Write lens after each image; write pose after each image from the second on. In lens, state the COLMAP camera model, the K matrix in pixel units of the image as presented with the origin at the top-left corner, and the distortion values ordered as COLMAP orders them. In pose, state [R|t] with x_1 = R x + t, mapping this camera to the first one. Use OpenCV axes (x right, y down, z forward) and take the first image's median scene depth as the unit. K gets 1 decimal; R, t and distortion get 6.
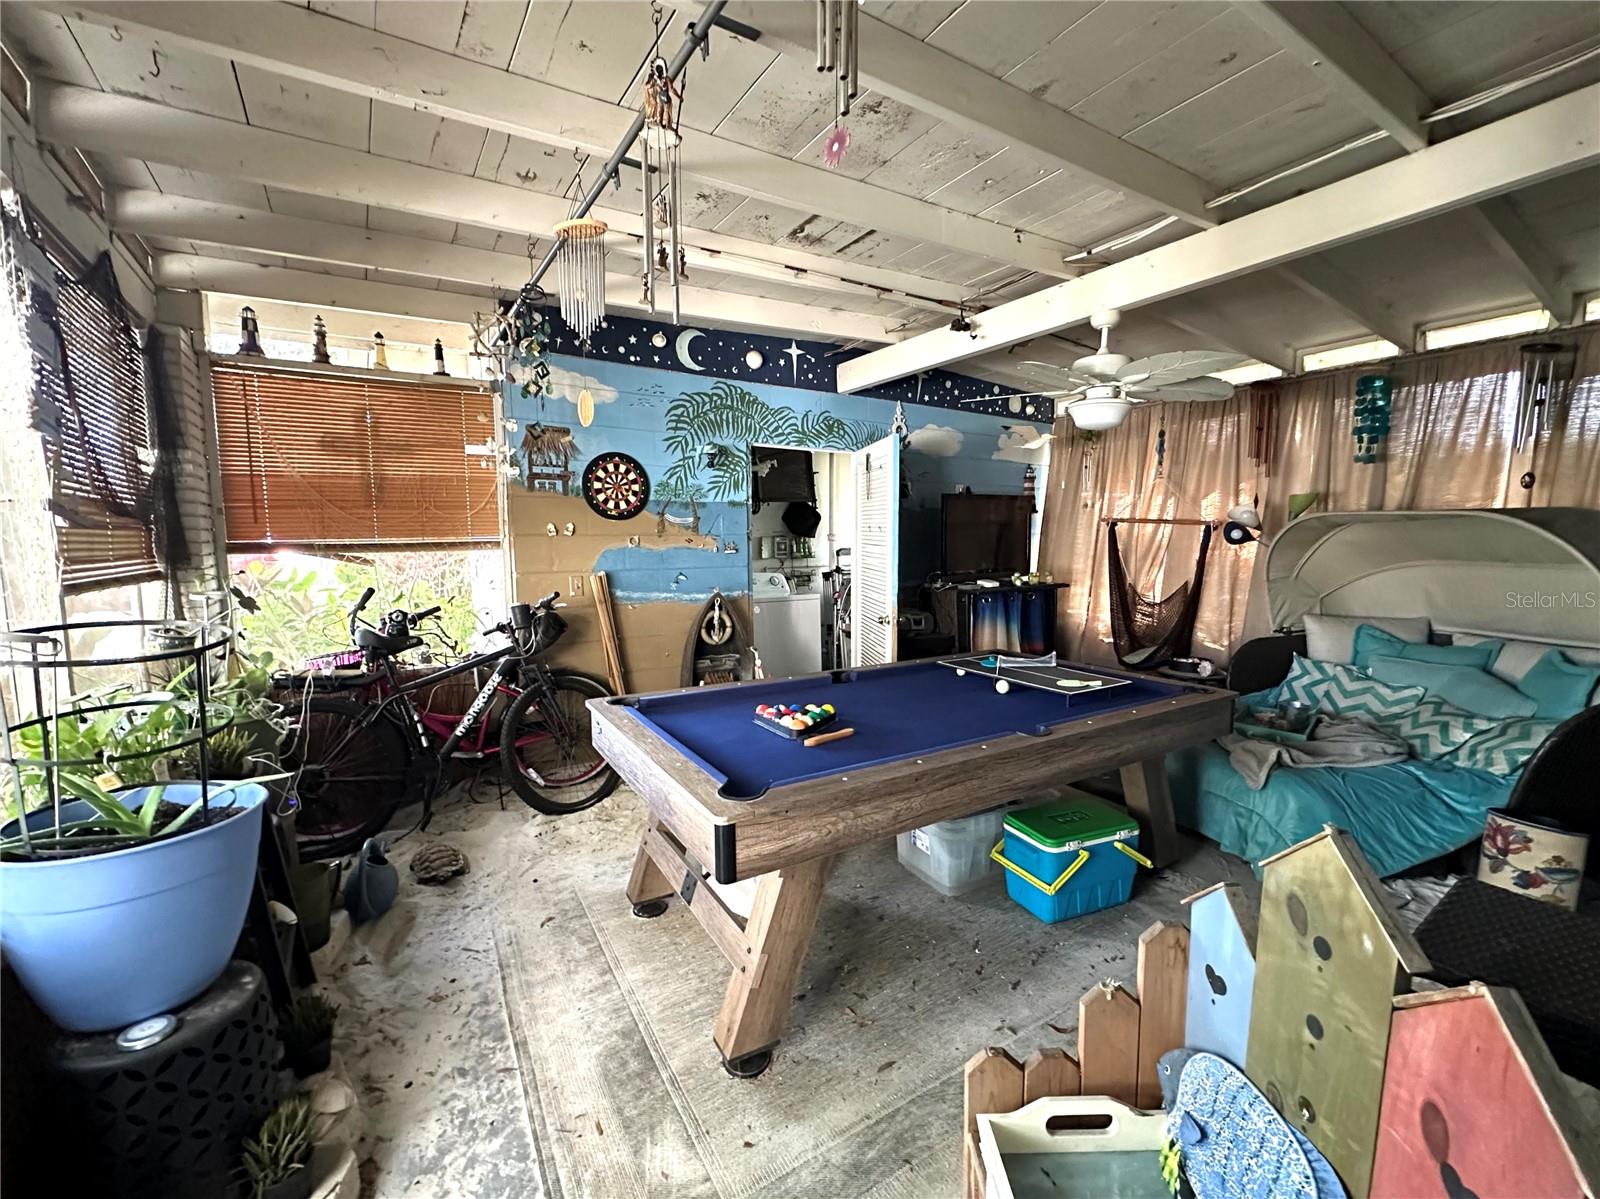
lens RADIAL K [[659.4, 0, 783.4], [0, 659.4, 597.0], [0, 0, 1]] dist [-0.001703, 0.000087]
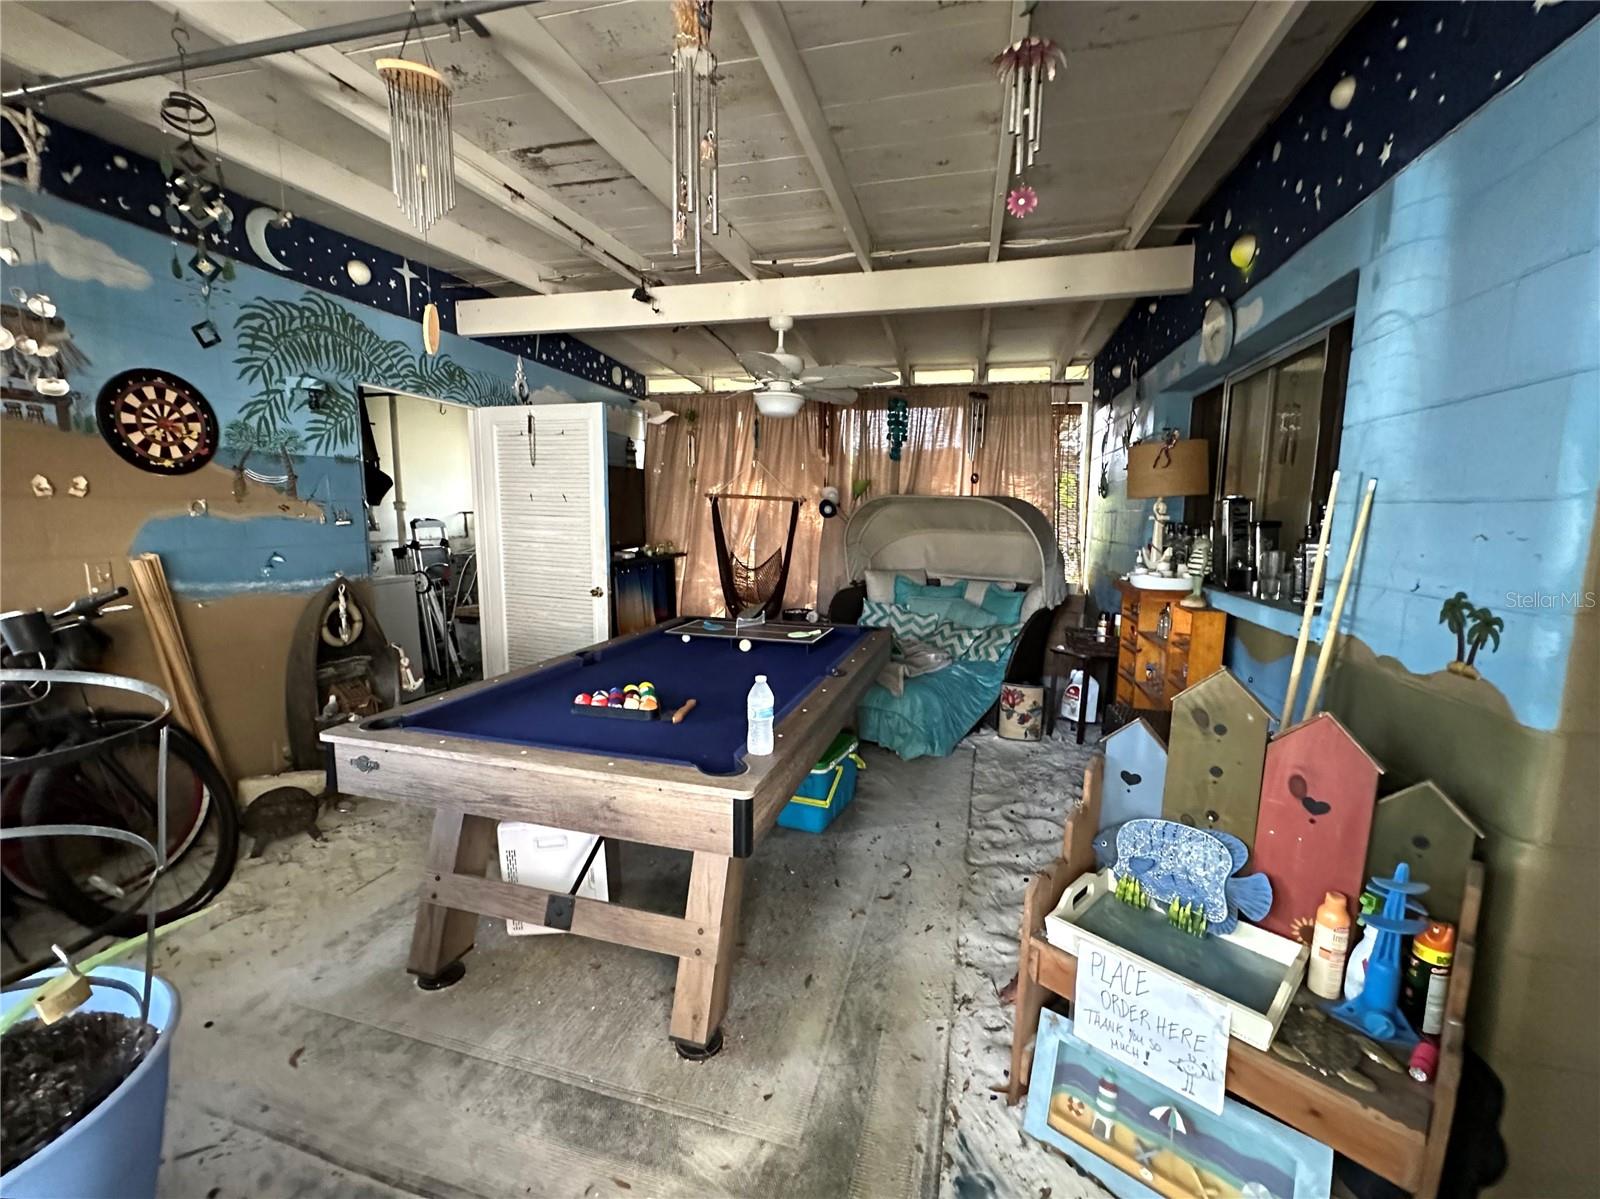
lens RADIAL K [[692.3, 0, 774.6], [0, 692.3, 598.3], [0, 0, 1]] dist [-0.001620, 0.000093]
pose [[0.727782, -0.073392, 0.681870, -0.286843], [0.046681, 0.997253, 0.057514, -0.005220], [-0.684218, -0.010027, 0.729209, 0.081122]]
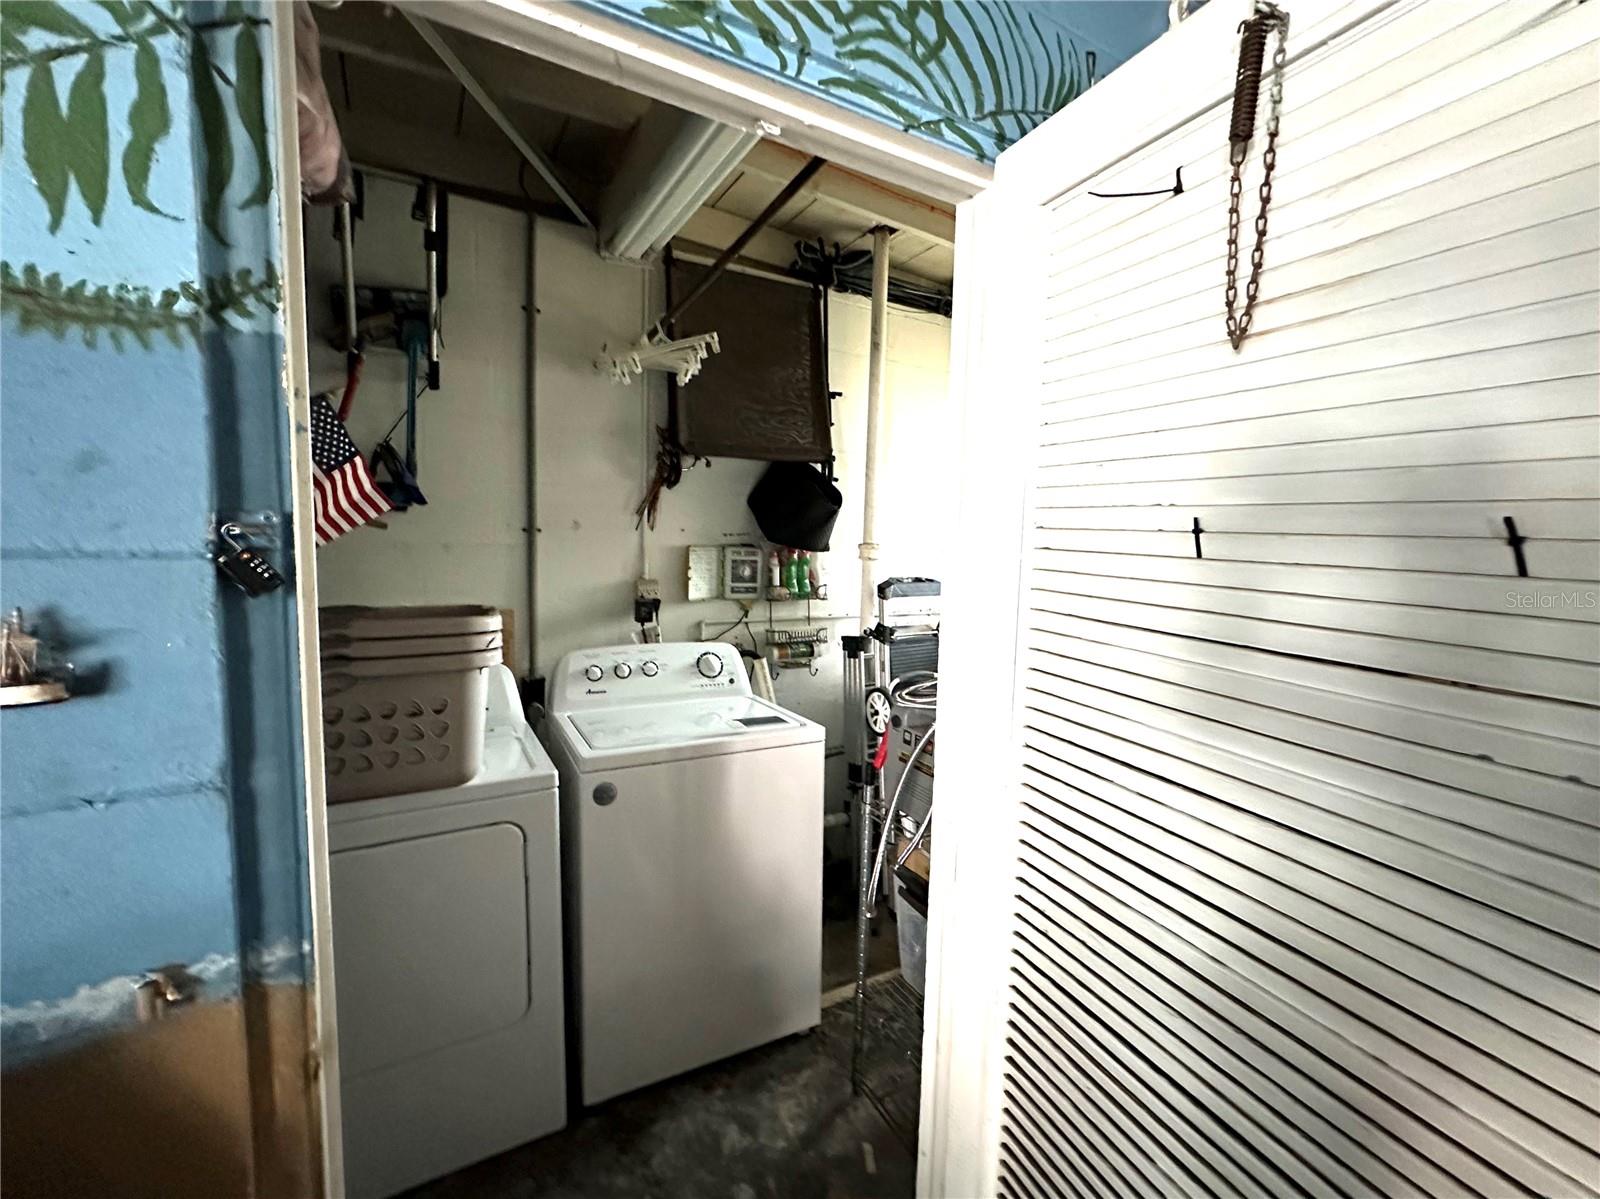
lens RADIAL K [[636.0, 0, 800.3], [0, 636.0, 601.0], [0, 0, 1]] dist [-0.001605, 0.000052]
pose [[0.998806, 0.030965, -0.037792, 0.072667], [-0.030921, 0.999520, 0.001747, -0.091371], [0.037828, -0.000577, 0.999284, 0.932434]]
